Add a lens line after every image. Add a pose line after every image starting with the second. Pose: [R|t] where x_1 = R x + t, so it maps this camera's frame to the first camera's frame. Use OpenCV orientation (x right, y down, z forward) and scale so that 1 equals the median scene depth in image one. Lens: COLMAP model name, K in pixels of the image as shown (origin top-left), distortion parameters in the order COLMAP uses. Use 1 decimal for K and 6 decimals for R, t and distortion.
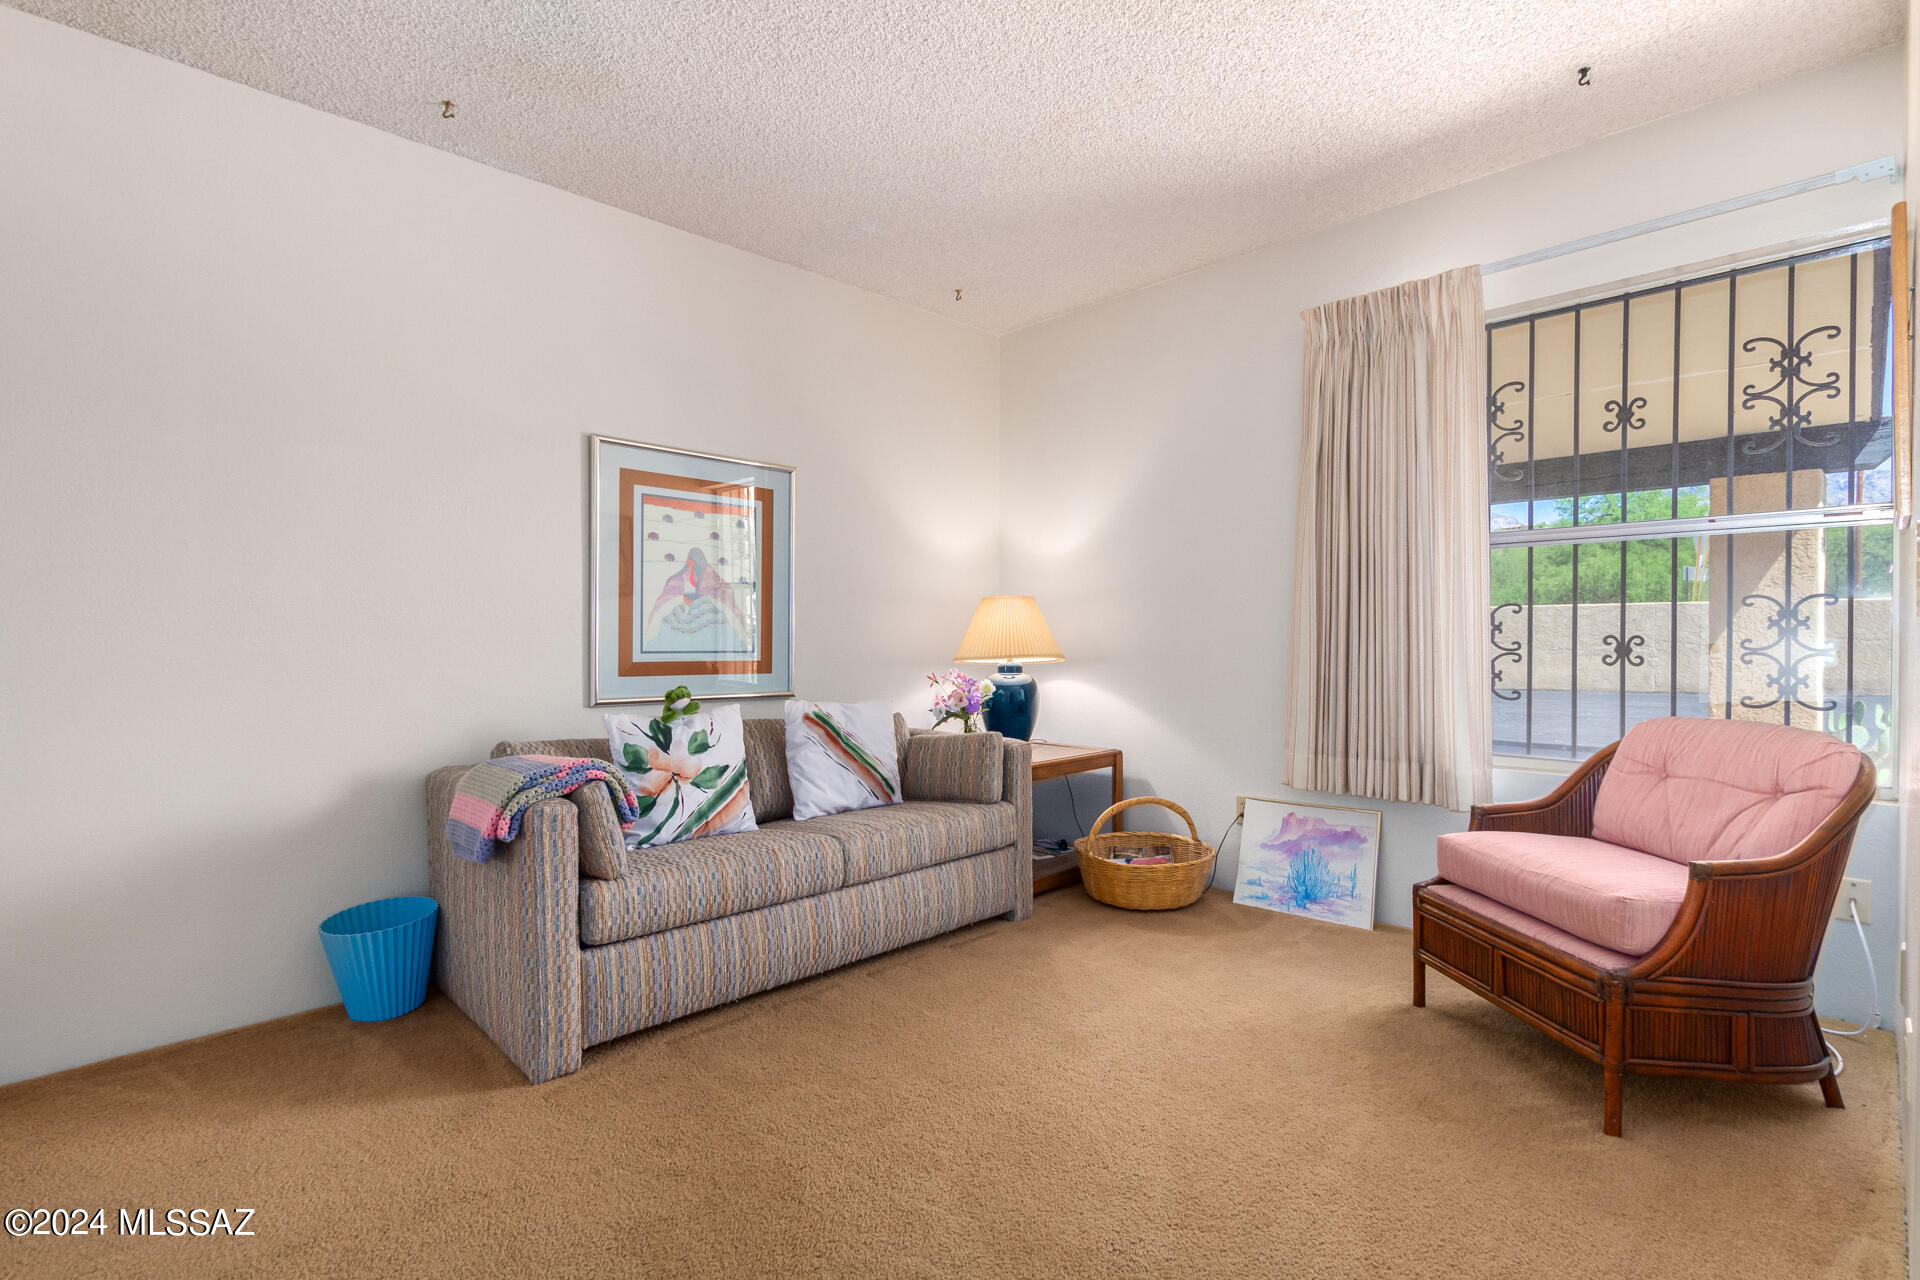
lens RADIAL K [[909.5, 0, 960.0], [0, 909.5, 640.0], [0, 0, 1]] dist [-0.000406, 0.000100]
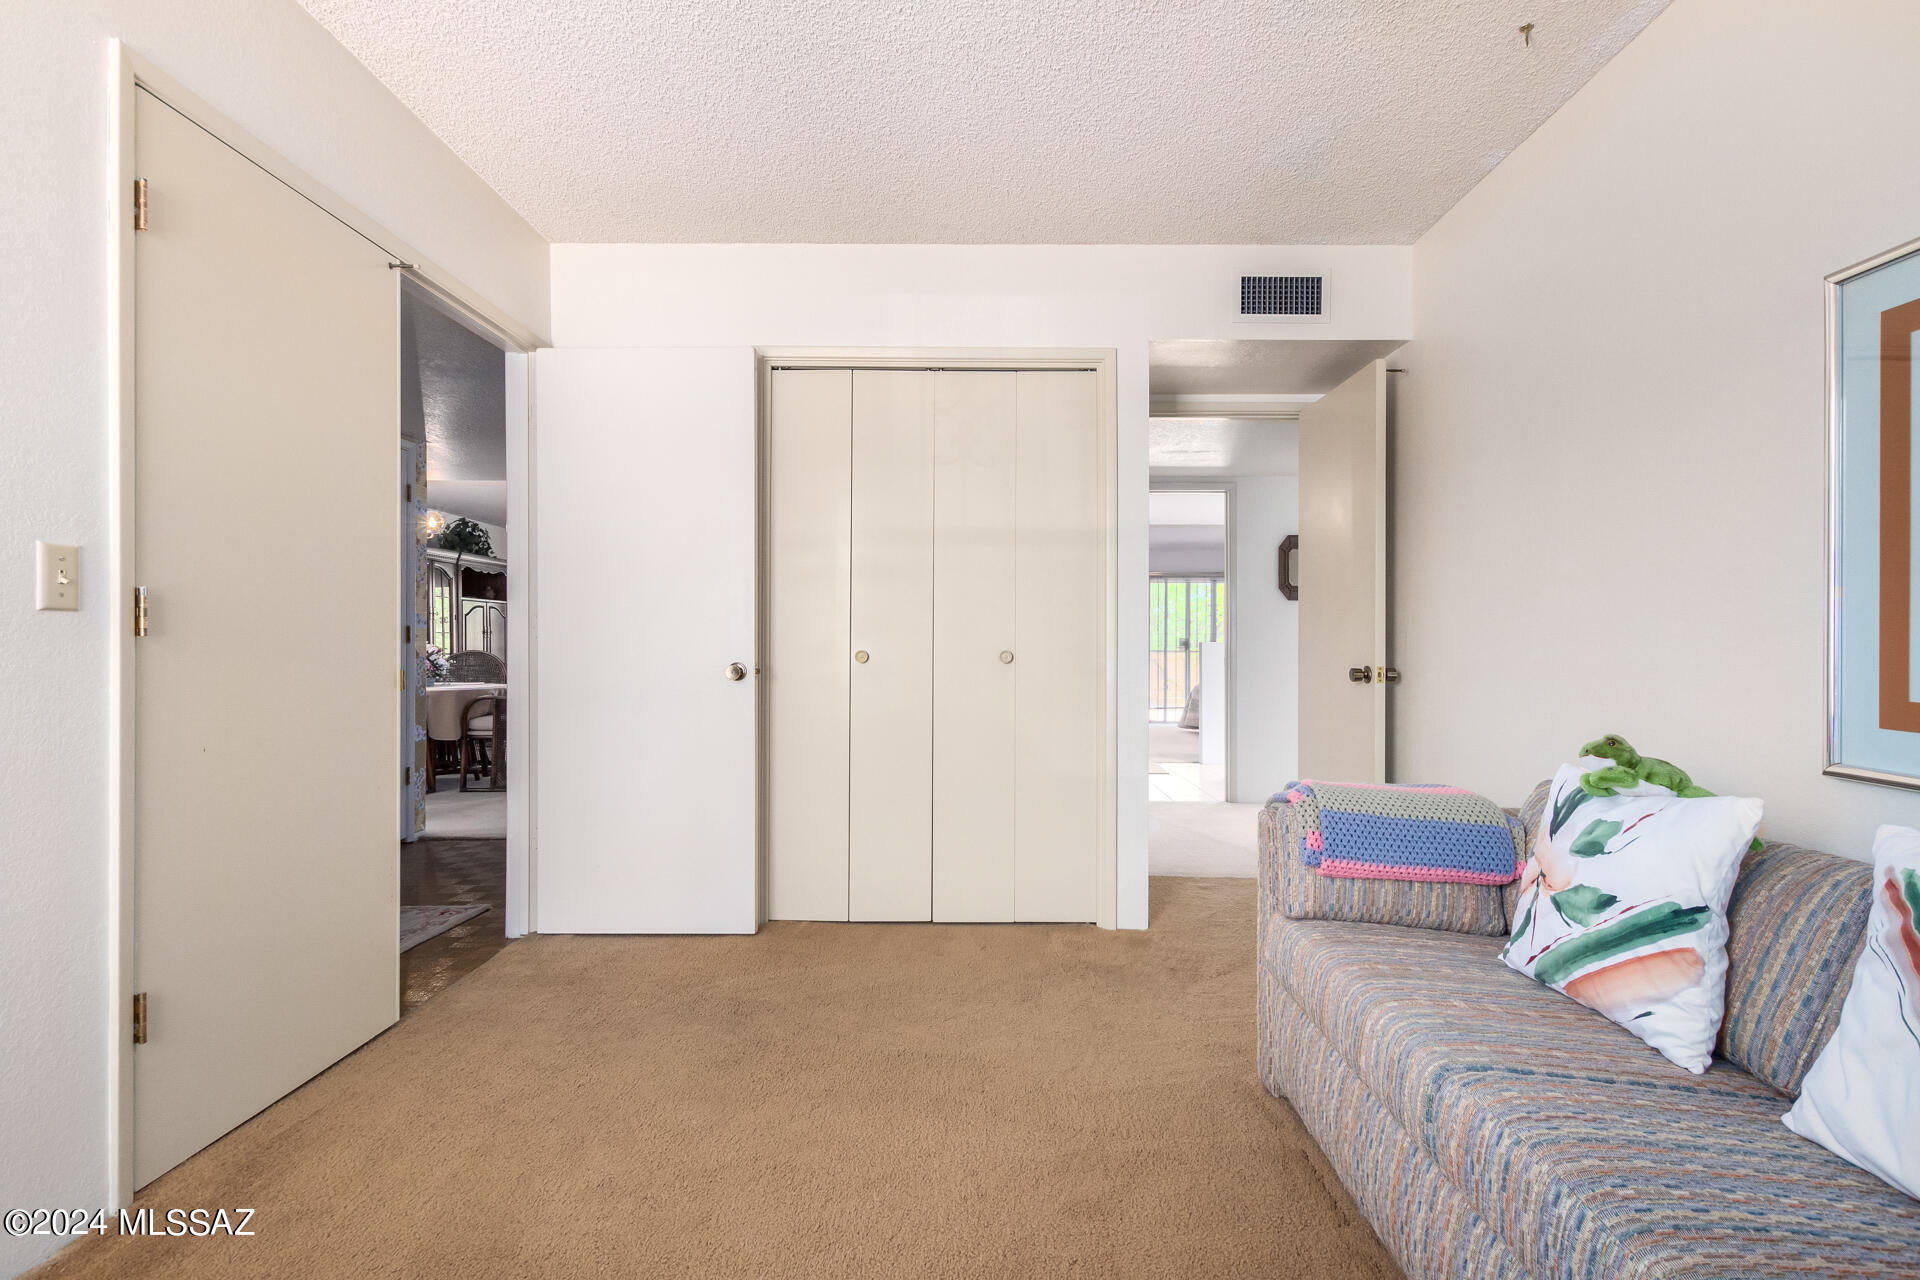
lens RADIAL K [[909.5, 0, 960.0], [0, 909.5, 640.0], [0, 0, 1]] dist [-0.000406, 0.000100]
pose [[-0.721070, -0.000093, -0.692862, 0.374650], [-0.006616, 0.999955, 0.006751, -0.009288], [0.692830, 0.009452, -0.721039, 1.130654]]
